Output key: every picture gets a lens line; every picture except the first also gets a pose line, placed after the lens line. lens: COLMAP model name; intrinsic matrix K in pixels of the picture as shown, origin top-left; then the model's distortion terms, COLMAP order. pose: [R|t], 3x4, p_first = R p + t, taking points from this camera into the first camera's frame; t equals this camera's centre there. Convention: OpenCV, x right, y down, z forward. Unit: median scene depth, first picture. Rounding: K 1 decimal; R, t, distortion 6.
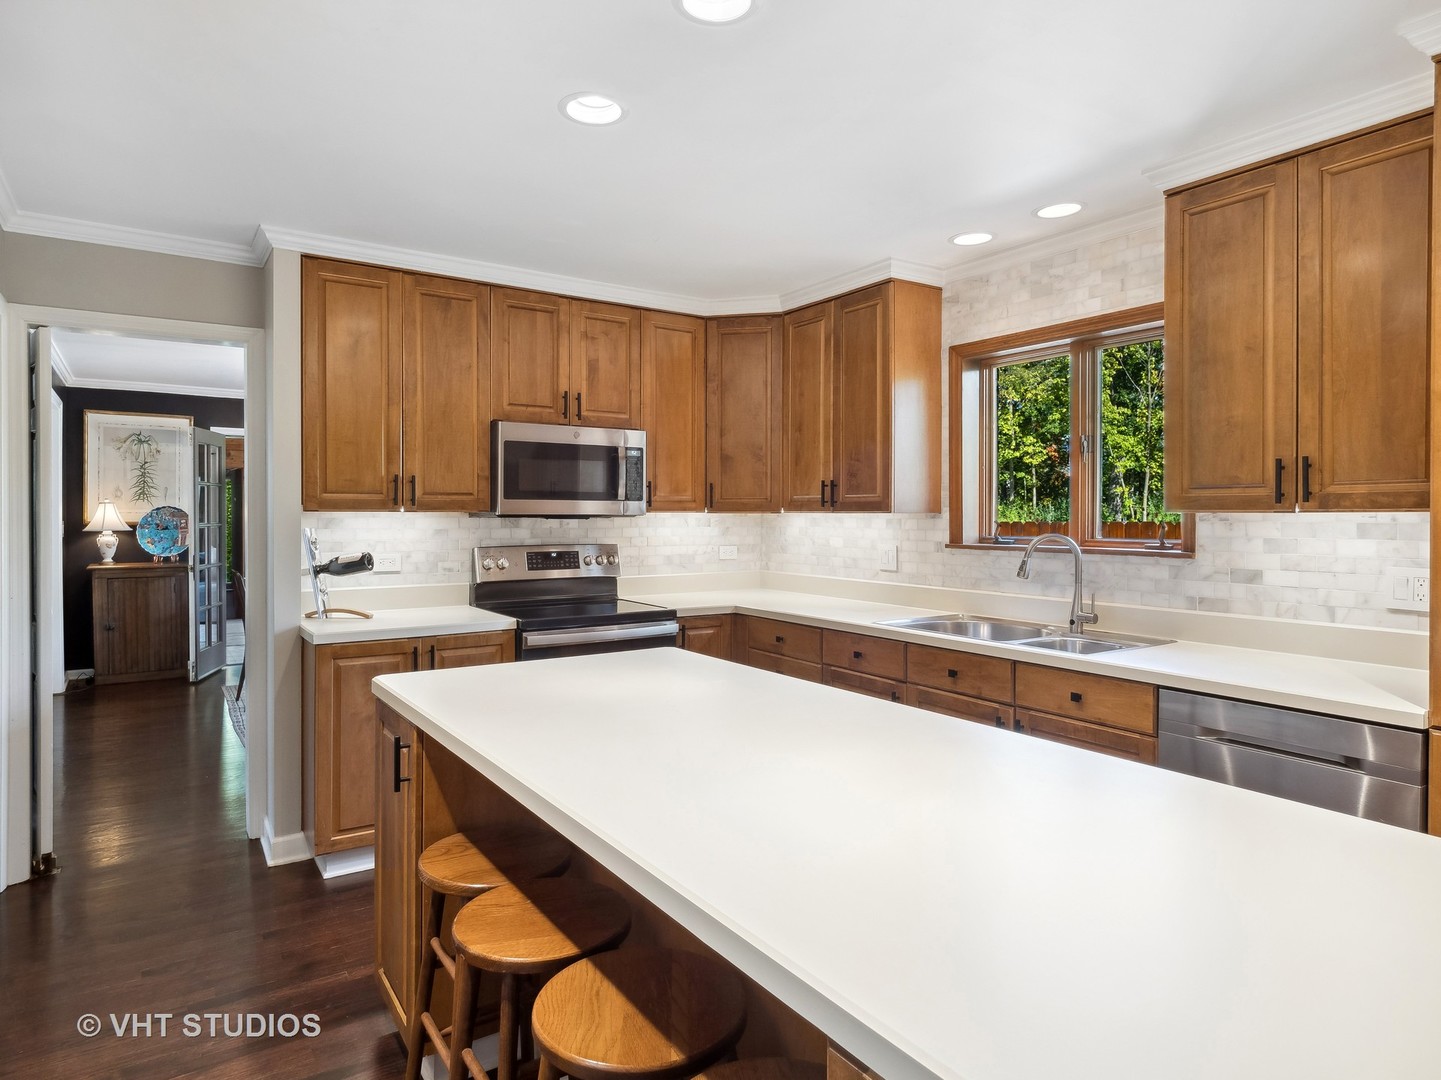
lens RADIAL K [[879.0, 0, 695.2], [0, 879.0, 516.4], [0, 0, 1]] dist [-0.001800, -0.000881]
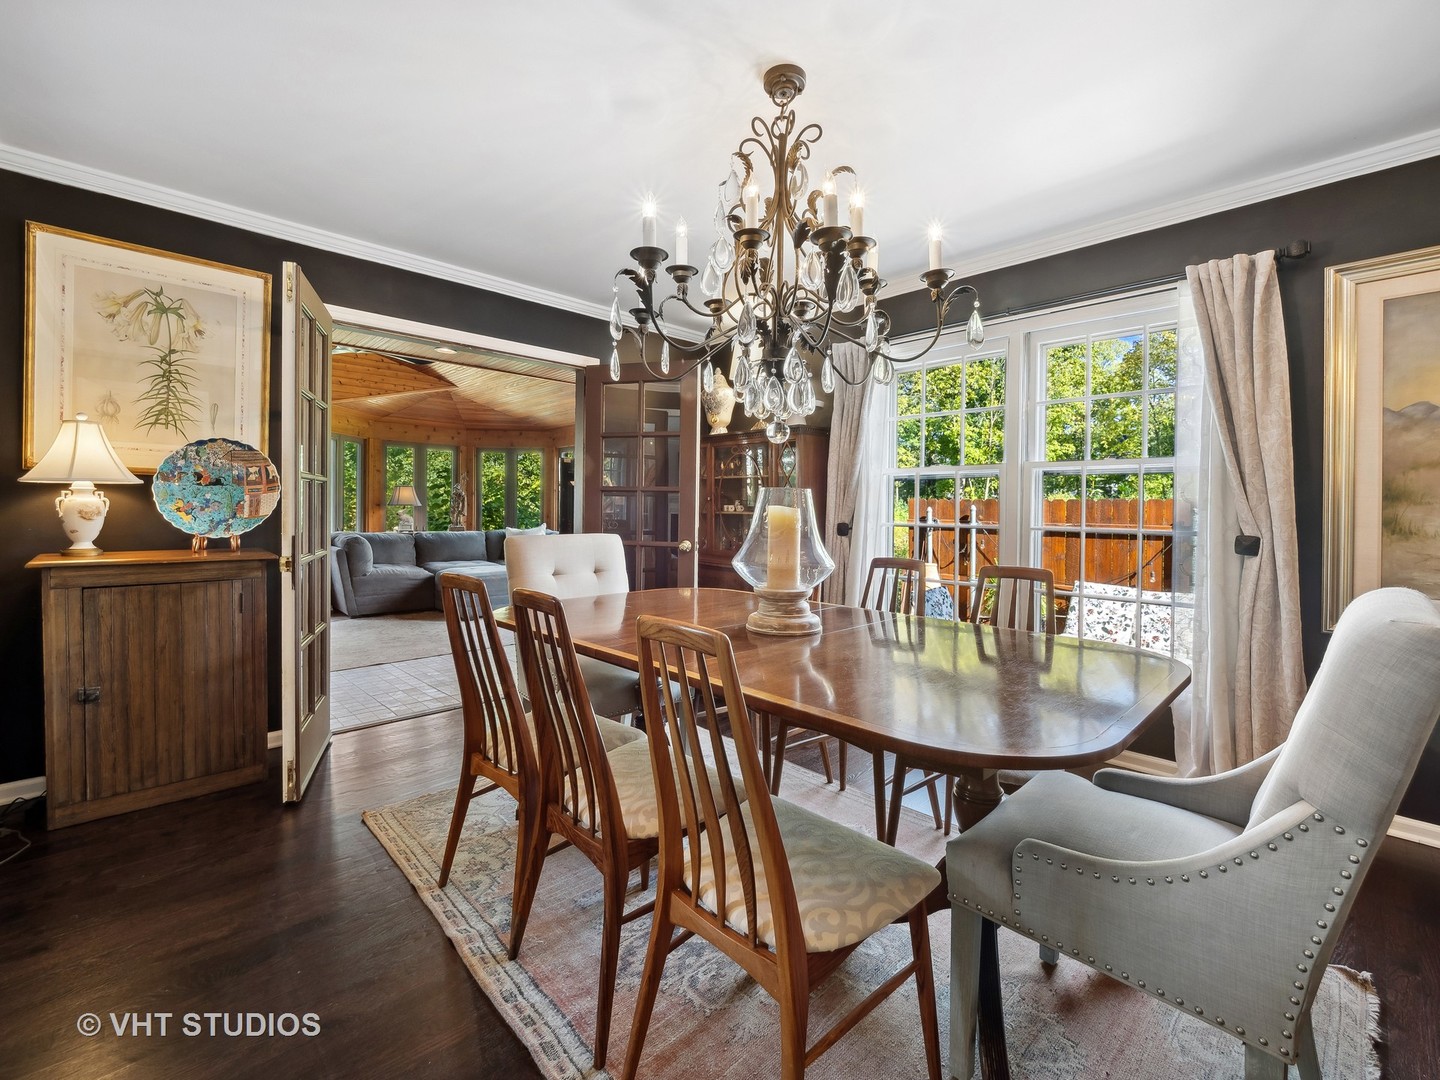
lens RADIAL K [[621.8, 0, 690.8], [0, 621.8, 512.3], [0, 0, 1]] dist [-0.002131, -0.001096]
pose [[0.983684, 0.006326, 0.179795, -0.410865], [-0.006591, 0.999978, 0.000877, 0.029366], [-0.179786, -0.002048, 0.983704, 0.618105]]
